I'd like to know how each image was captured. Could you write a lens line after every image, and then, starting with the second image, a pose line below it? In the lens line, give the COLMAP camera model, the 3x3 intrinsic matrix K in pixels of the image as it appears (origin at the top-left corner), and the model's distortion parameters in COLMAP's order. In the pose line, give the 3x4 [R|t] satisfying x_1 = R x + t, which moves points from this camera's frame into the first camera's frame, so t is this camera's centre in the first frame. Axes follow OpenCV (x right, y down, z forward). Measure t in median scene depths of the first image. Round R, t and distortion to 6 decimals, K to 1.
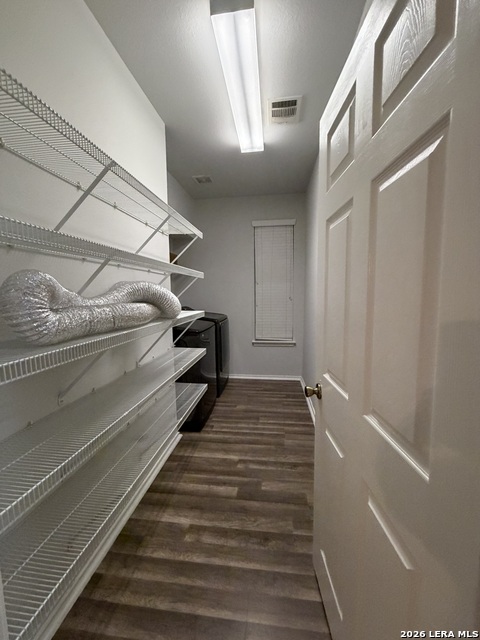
lens RADIAL K [[251.6, 0, 240.5], [0, 251.6, 320.4], [0, 0, 1]] dist [-0.003958, 0.000304]
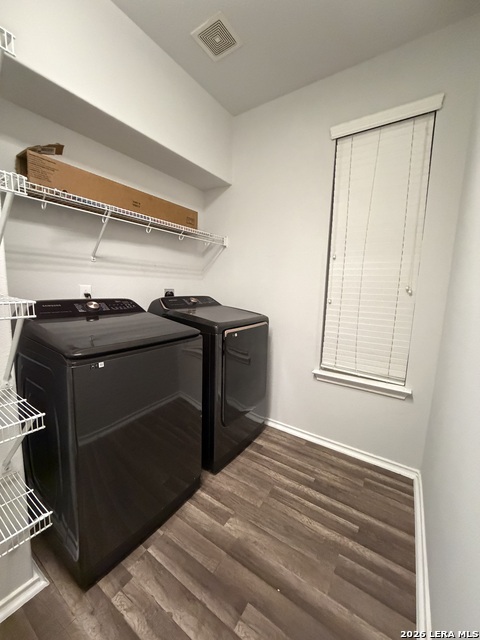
lens RADIAL K [[251.6, 0, 242.8], [0, 251.6, 318.6], [0, 0, 1]] dist [-0.003958, 0.000304]
pose [[0.894024, 0.098610, -0.437032, 0.143468], [-0.093750, 0.995057, 0.032740, -0.030199], [0.438101, 0.011702, 0.898850, 0.506860]]
